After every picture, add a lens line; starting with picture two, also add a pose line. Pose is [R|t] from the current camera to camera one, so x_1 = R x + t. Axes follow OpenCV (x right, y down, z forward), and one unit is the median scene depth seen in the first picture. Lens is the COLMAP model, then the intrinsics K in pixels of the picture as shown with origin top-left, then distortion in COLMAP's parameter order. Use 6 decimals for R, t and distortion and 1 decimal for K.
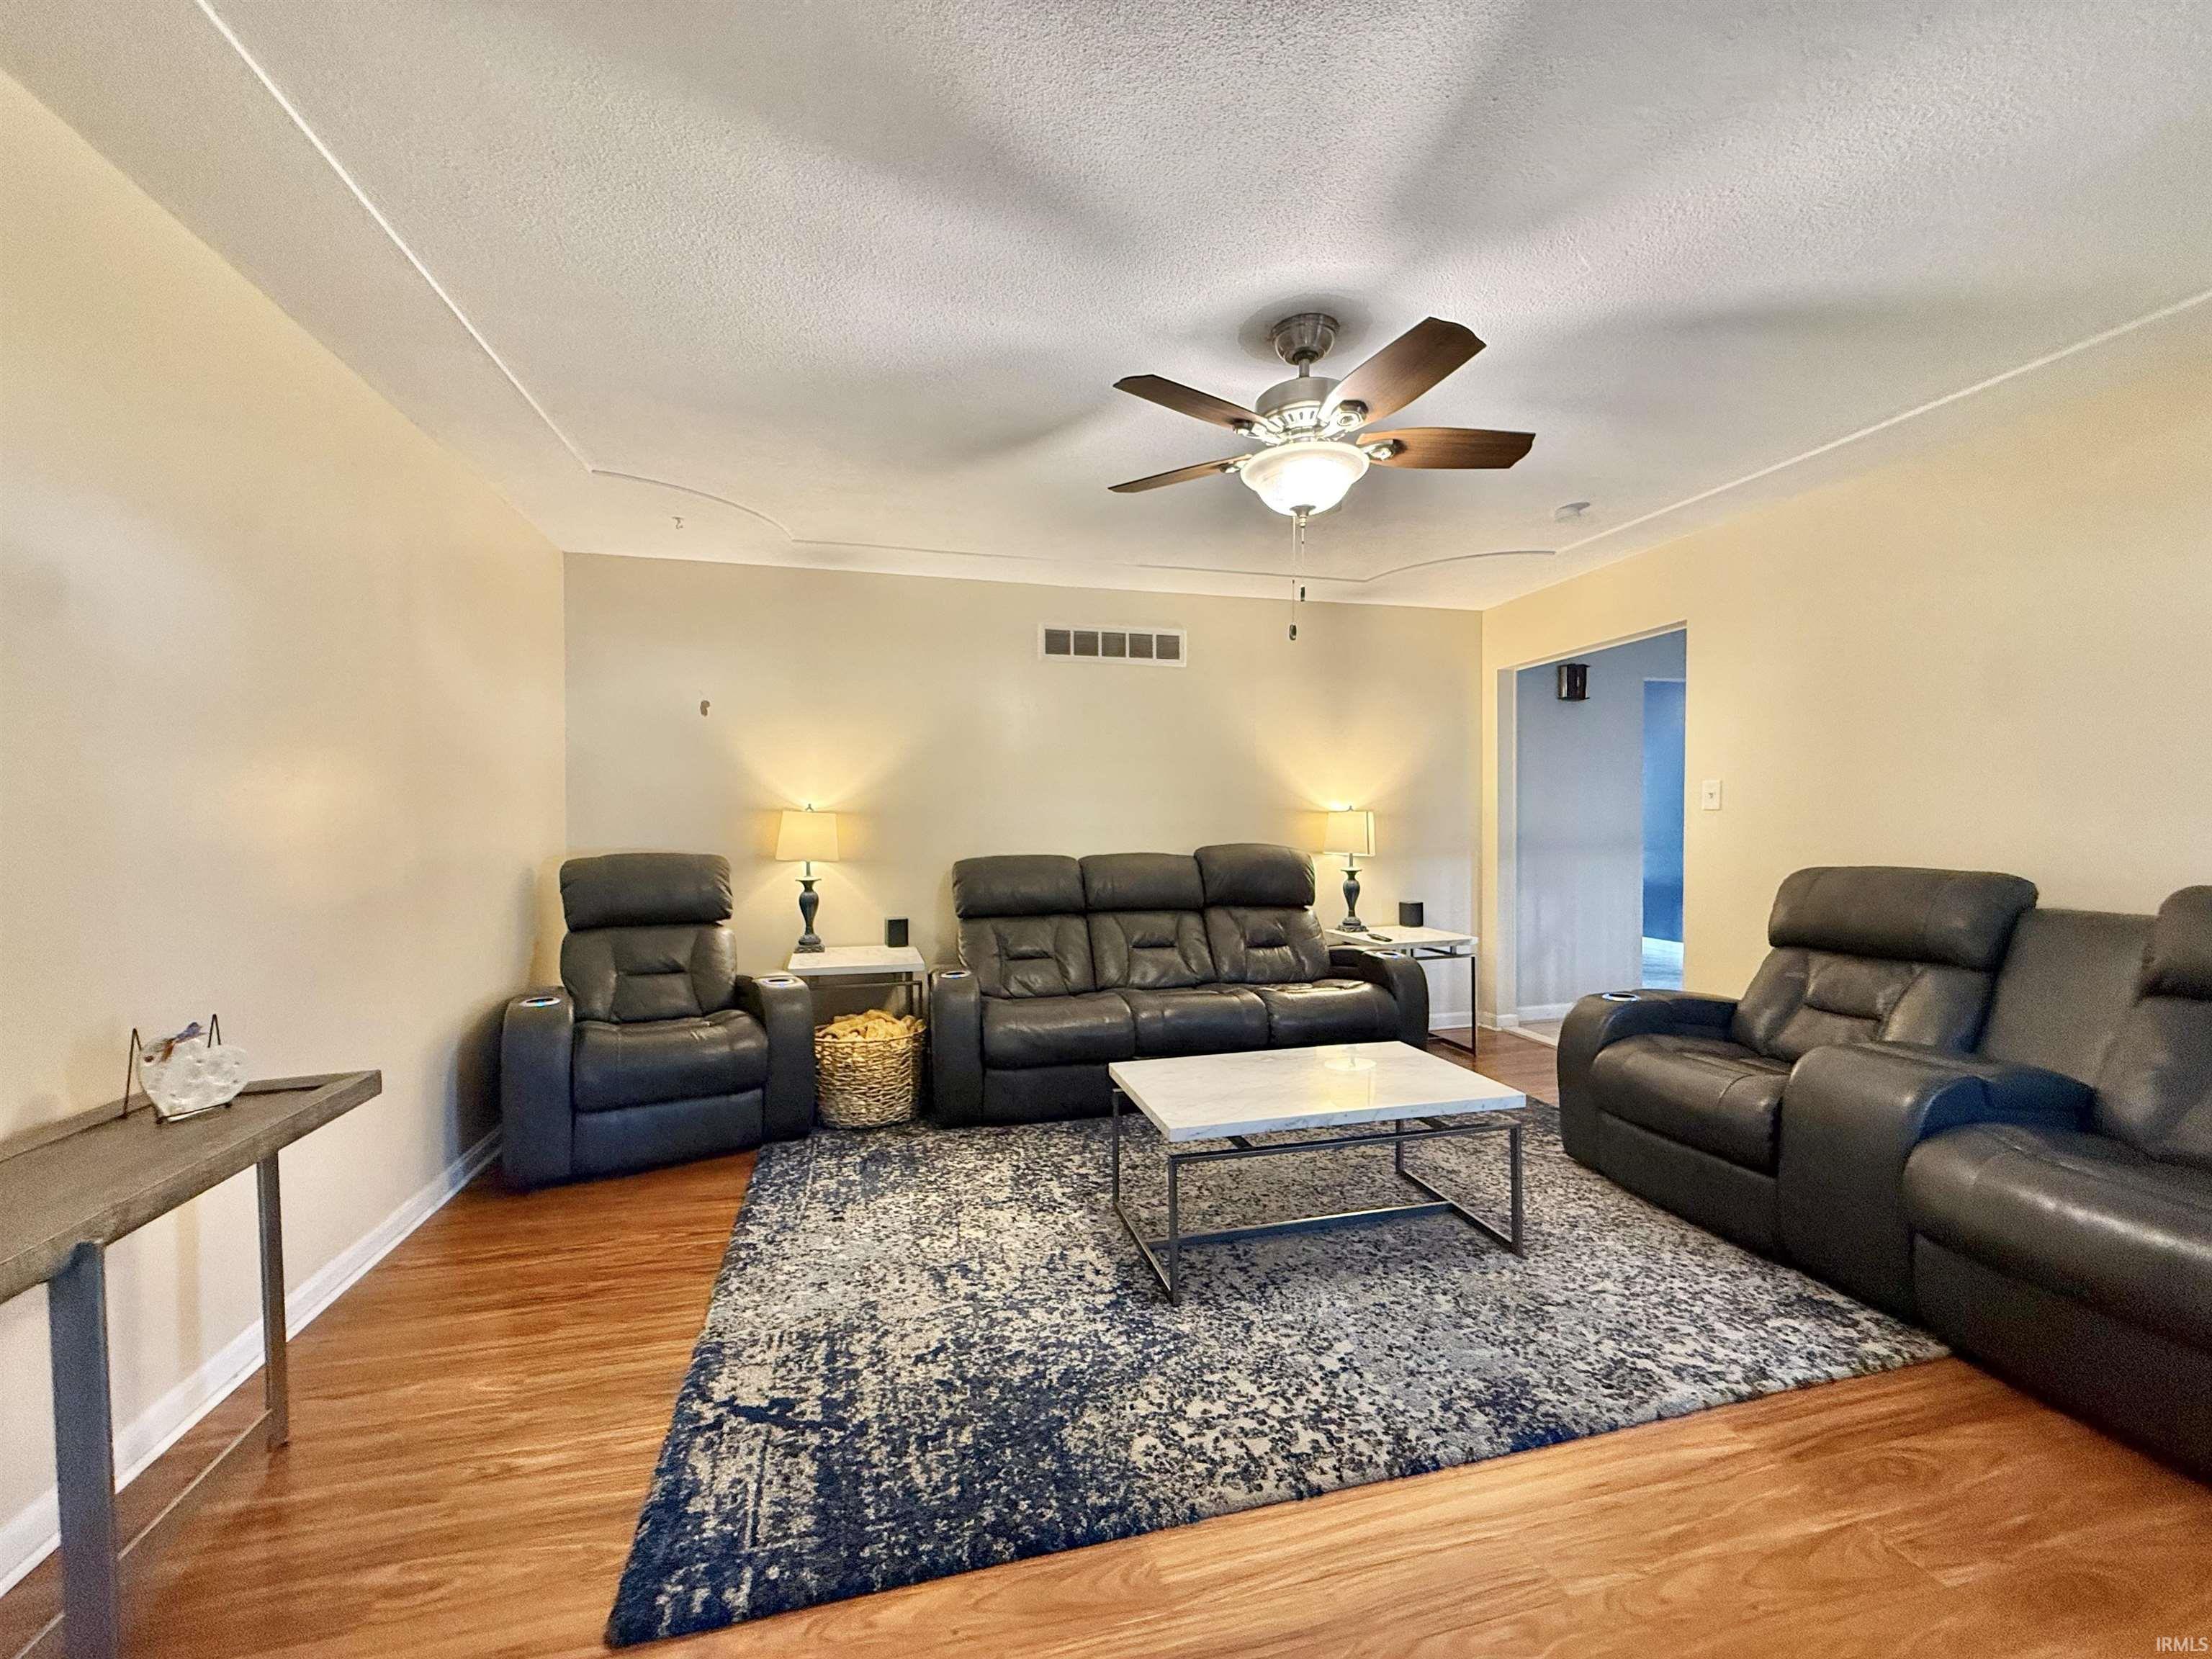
lens RADIAL K [[883.8, 0, 1097.6], [0, 883.8, 832.8], [0, 0, 1]] dist [0.001016, -0.000051]
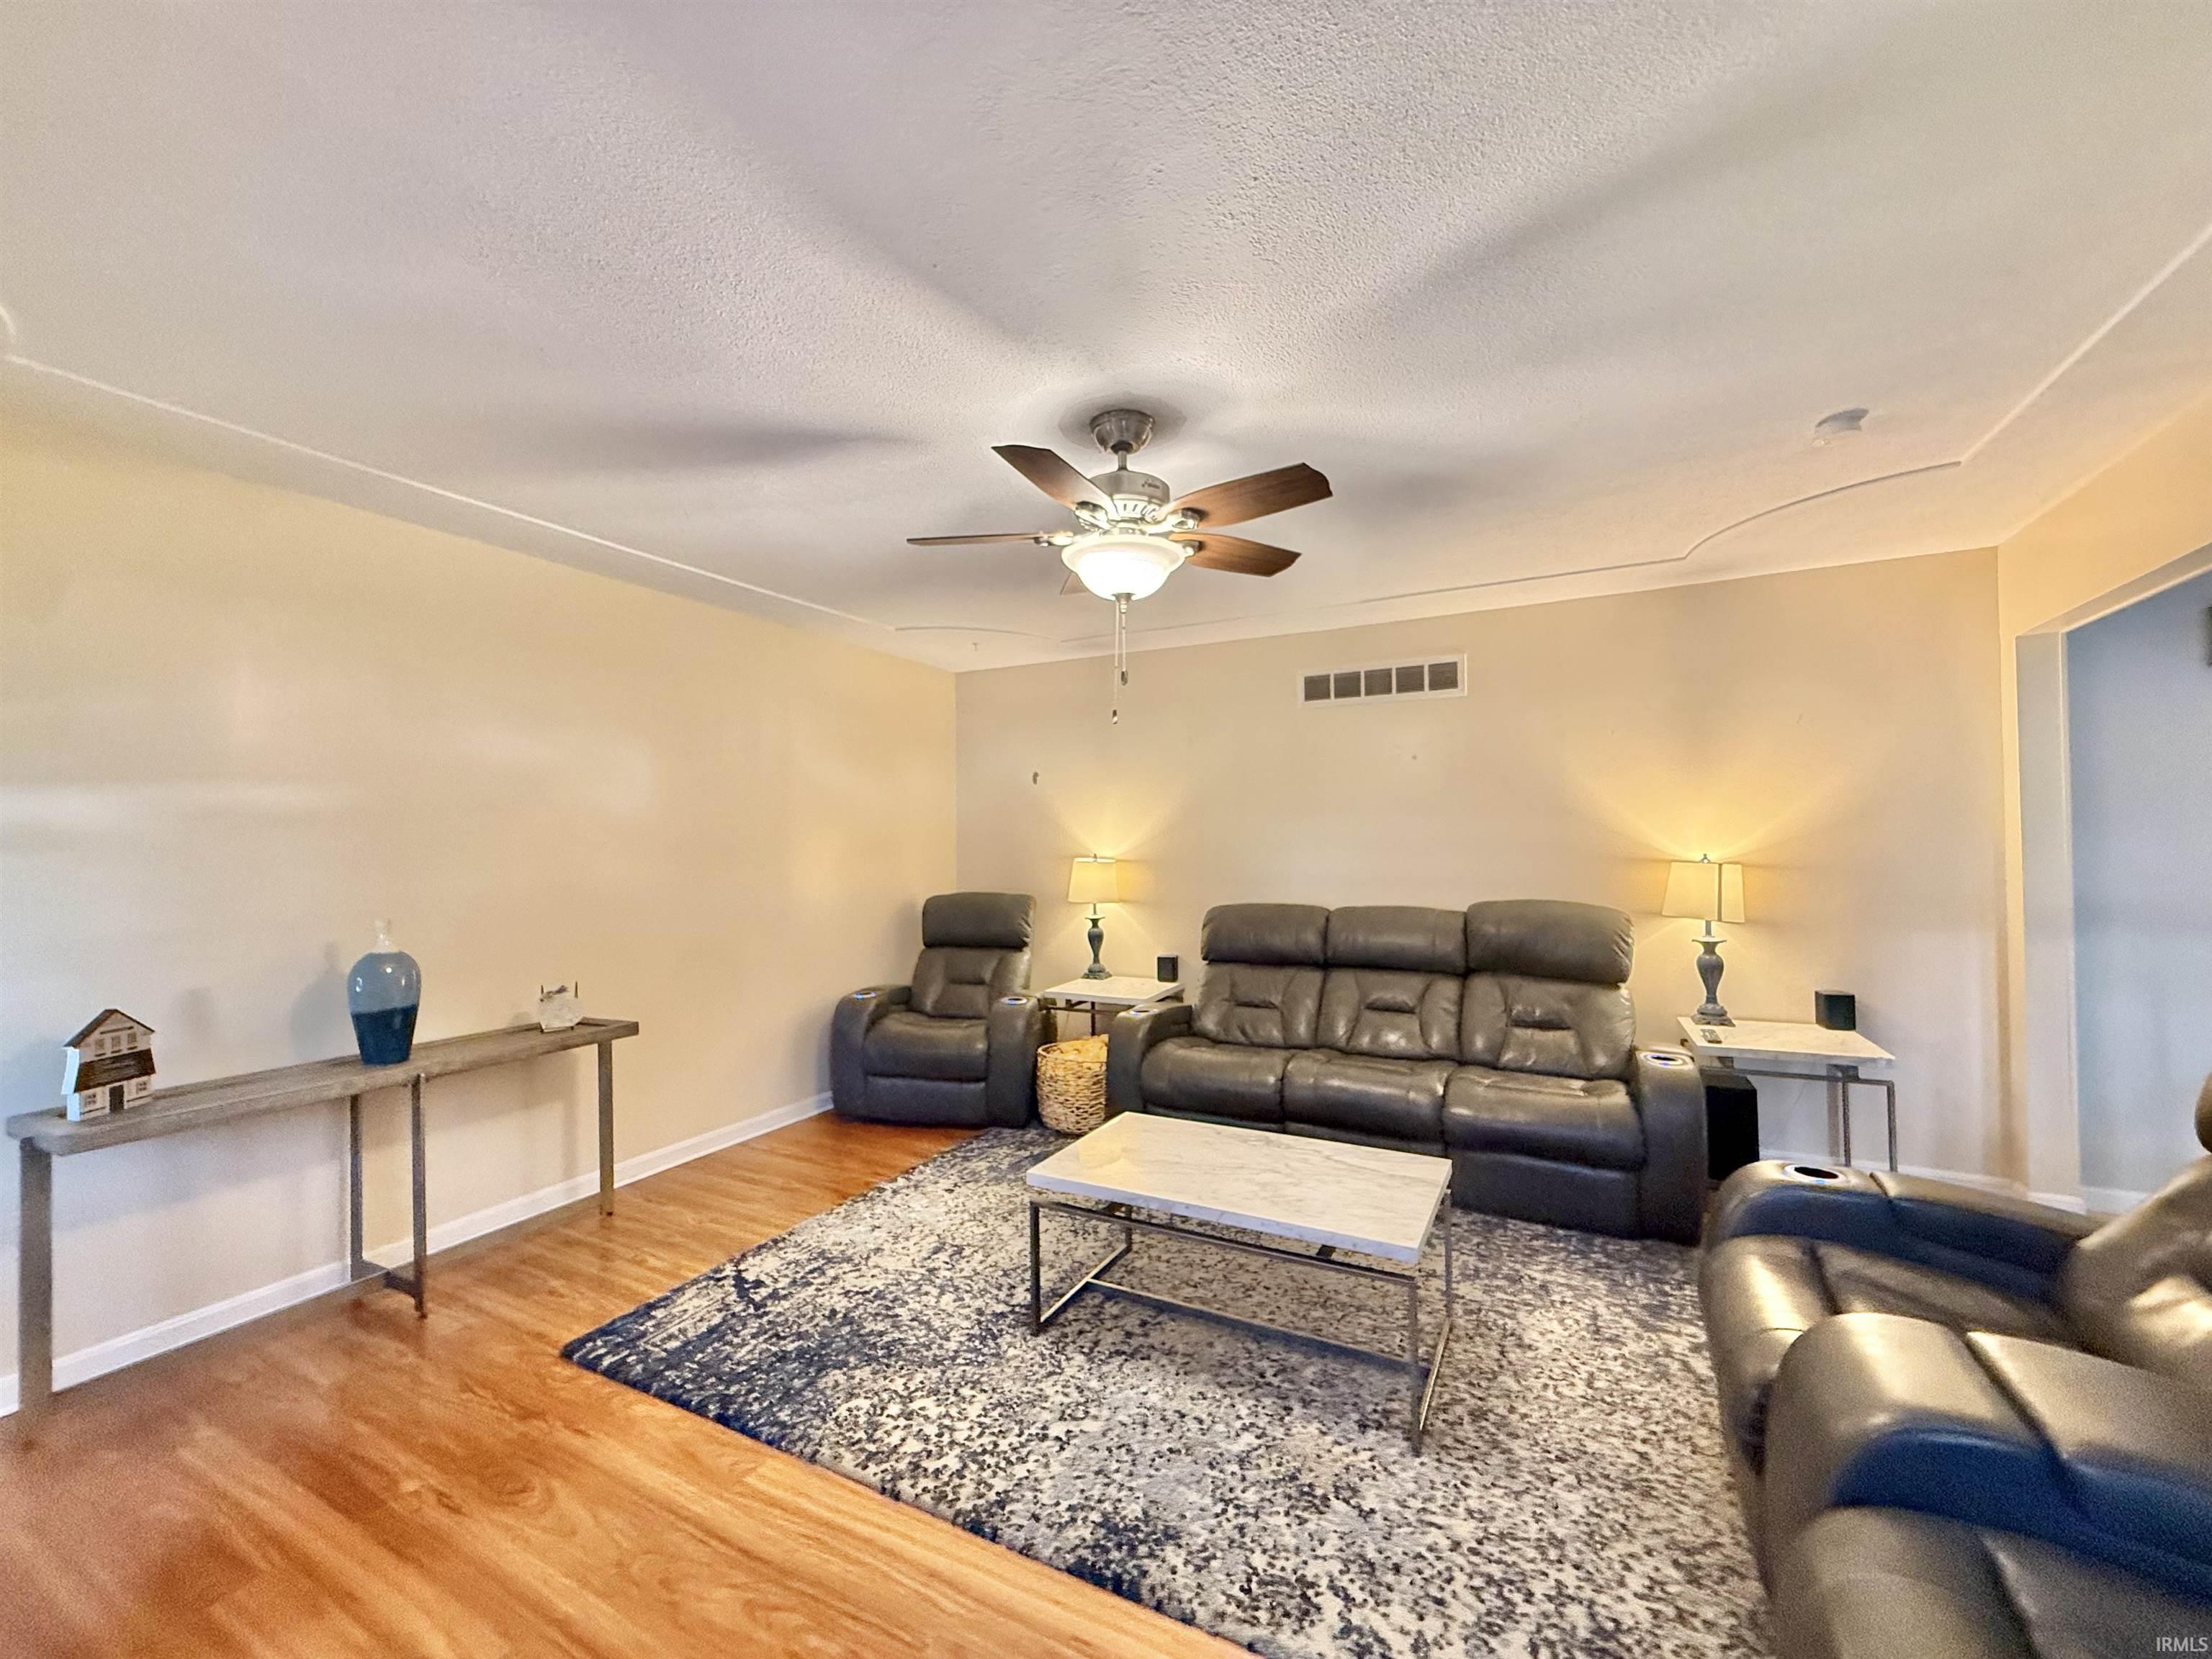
lens RADIAL K [[883.8, 0, 1095.8], [0, 883.8, 834.2], [0, 0, 1]] dist [0.001016, -0.000051]
pose [[0.741087, -0.009574, -0.671341, 0.883498], [-0.003581, 0.999828, -0.018211, -0.070023], [0.671400, 0.015900, 0.740925, 0.221763]]
